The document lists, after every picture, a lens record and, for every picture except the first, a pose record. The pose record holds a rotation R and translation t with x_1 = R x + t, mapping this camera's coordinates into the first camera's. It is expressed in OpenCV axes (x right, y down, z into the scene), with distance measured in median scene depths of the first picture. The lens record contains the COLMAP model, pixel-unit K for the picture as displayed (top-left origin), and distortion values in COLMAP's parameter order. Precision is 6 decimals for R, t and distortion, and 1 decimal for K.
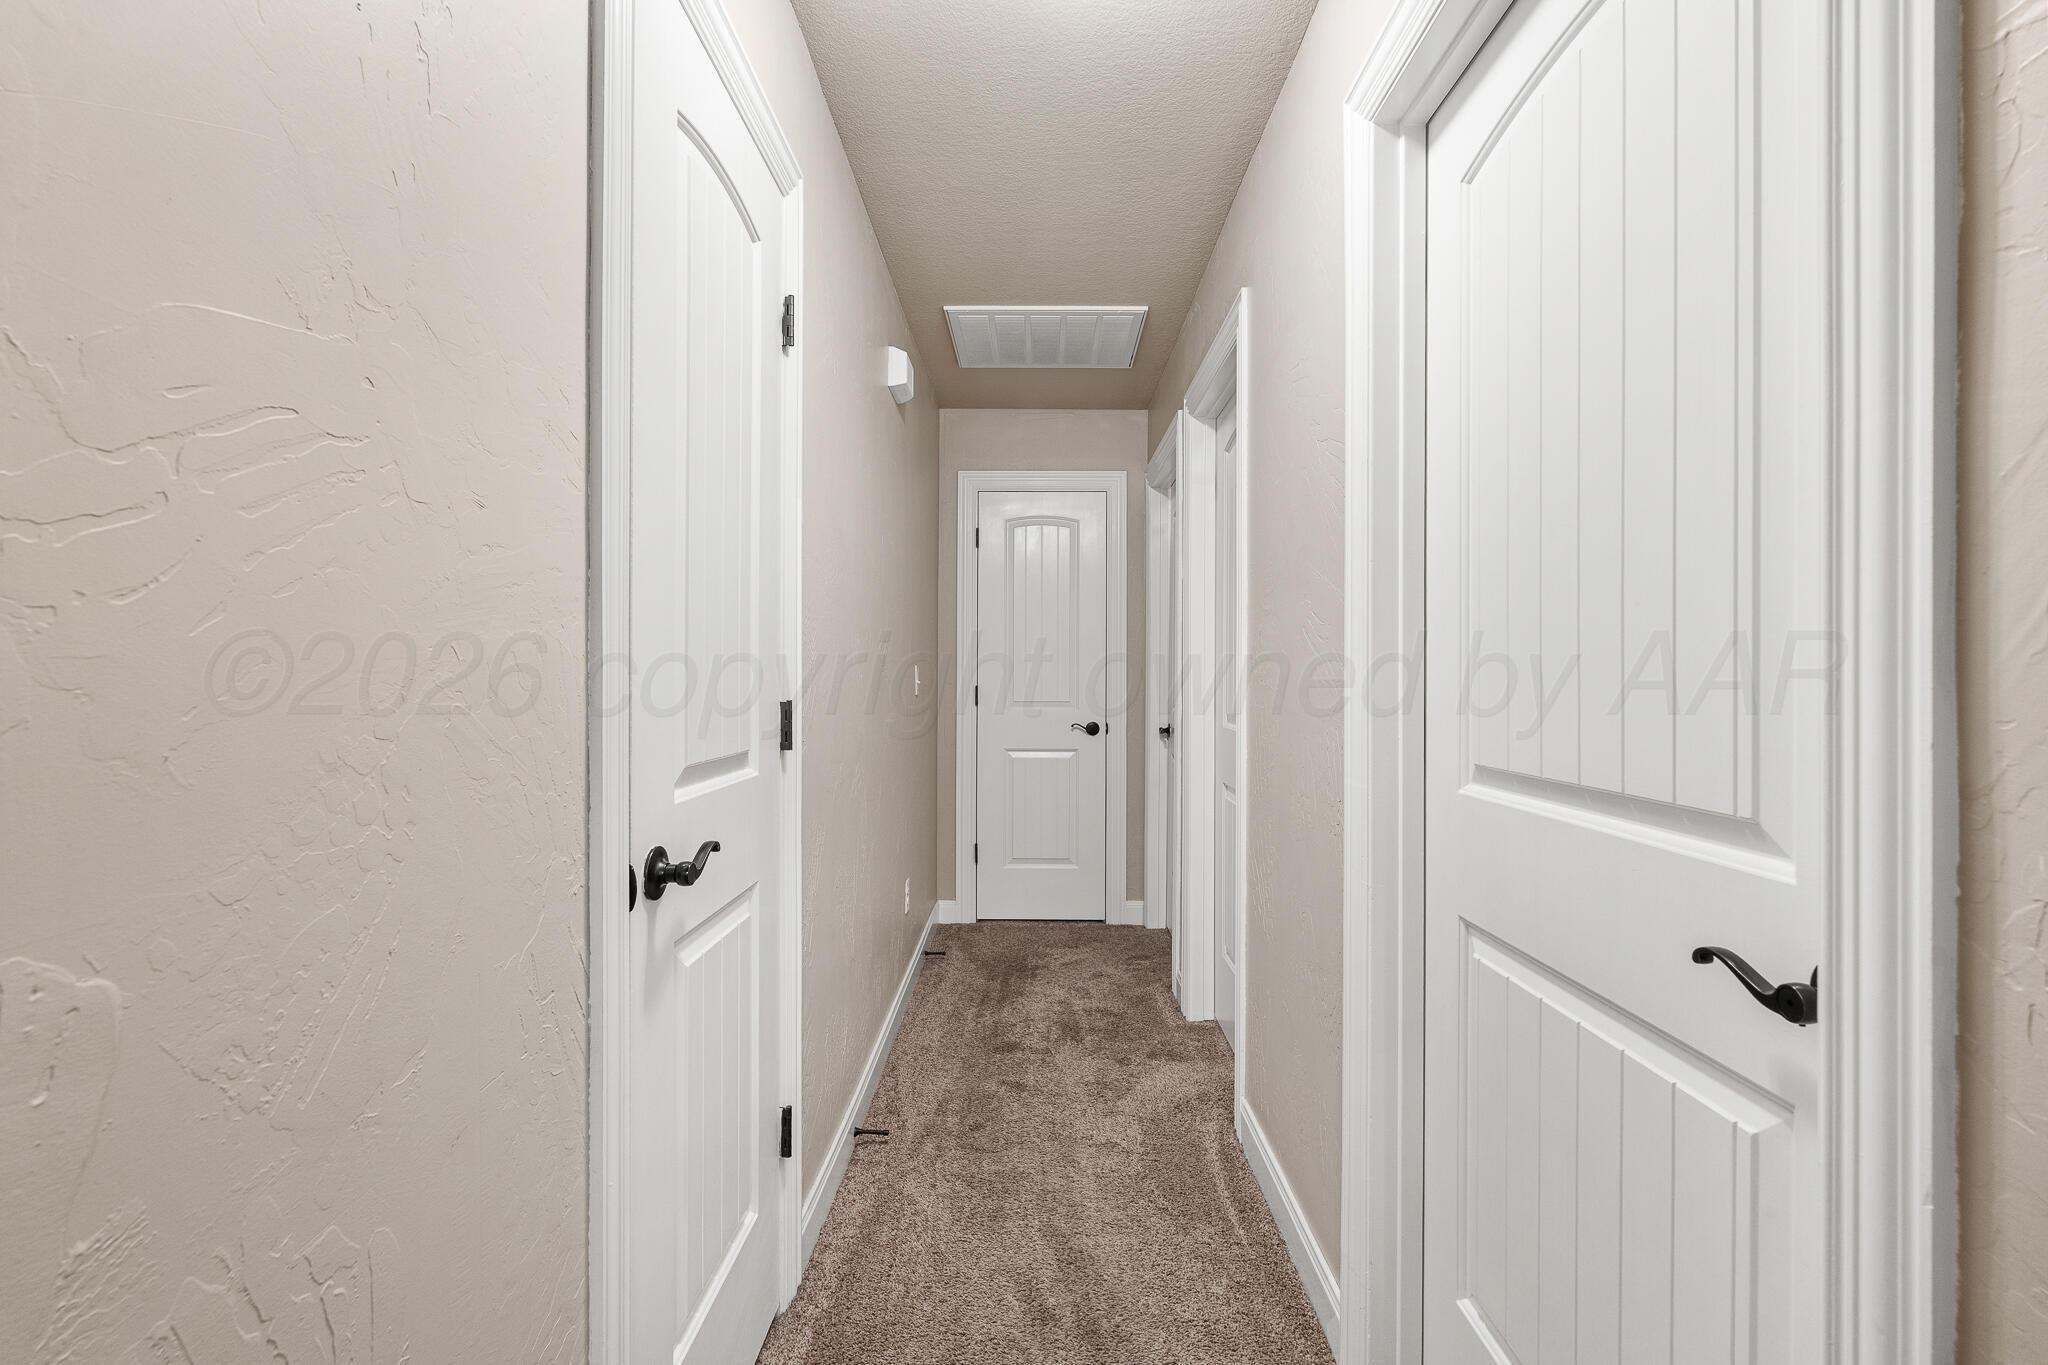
lens RADIAL K [[910.4, 0, 1024.5], [0, 910.4, 679.8], [0, 0, 1]] dist [-0.002977, -0.001413]
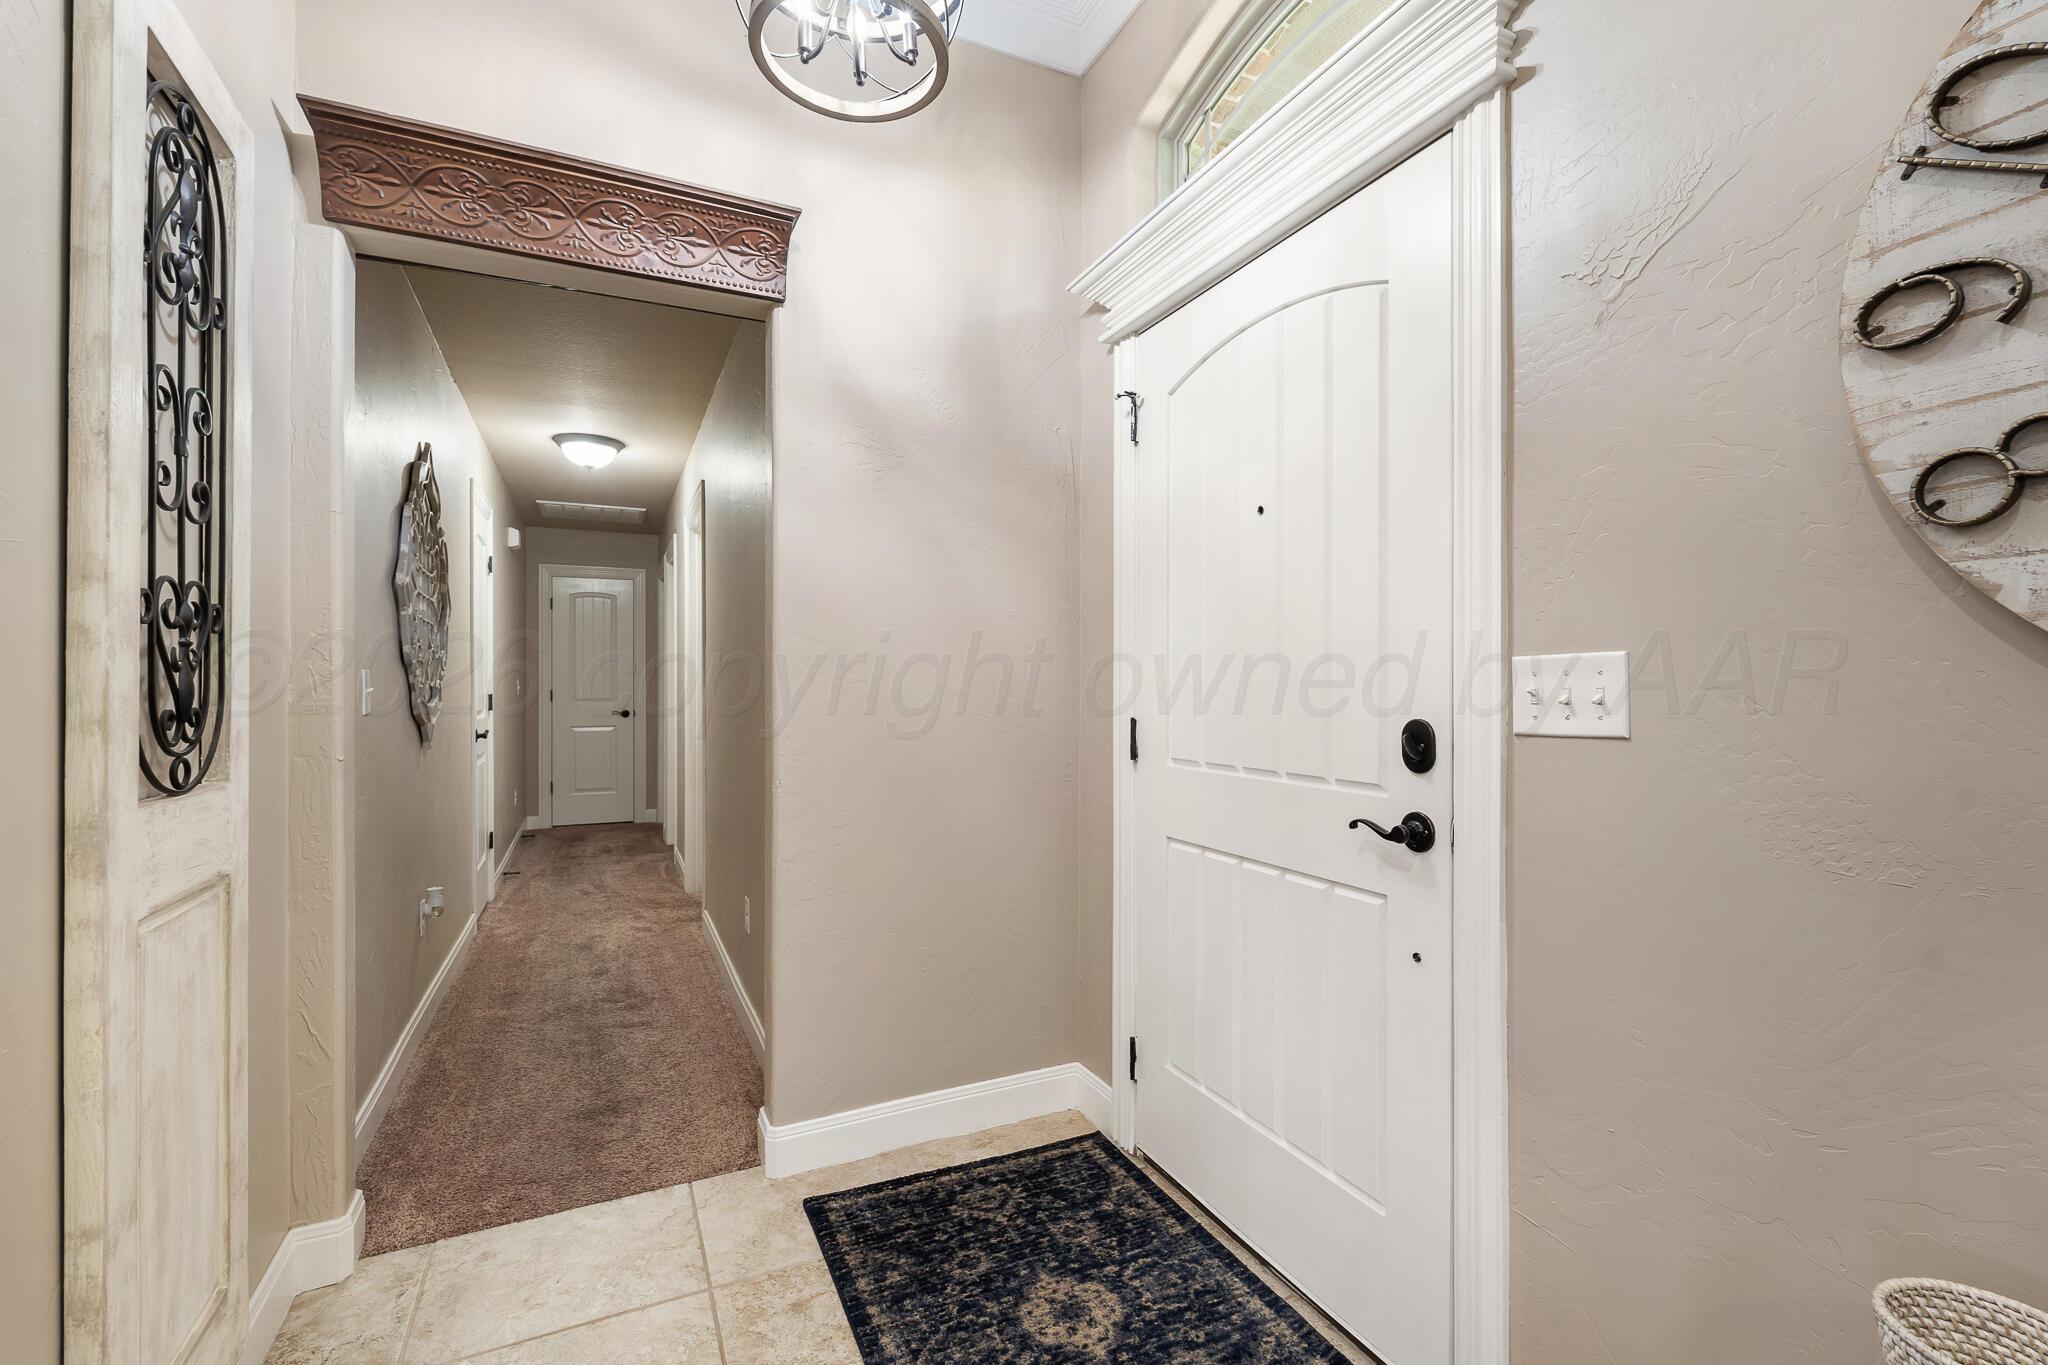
lens RADIAL K [[910.4, 0, 1029.9], [0, 910.4, 684.7], [0, 0, 1]] dist [-0.002977, -0.001413]
pose [[0.899735, -0.002989, 0.436427, 0.011012], [0.003625, 0.999993, -0.000623, 0.001143], [-0.436422, 0.002143, 0.899739, -0.960432]]
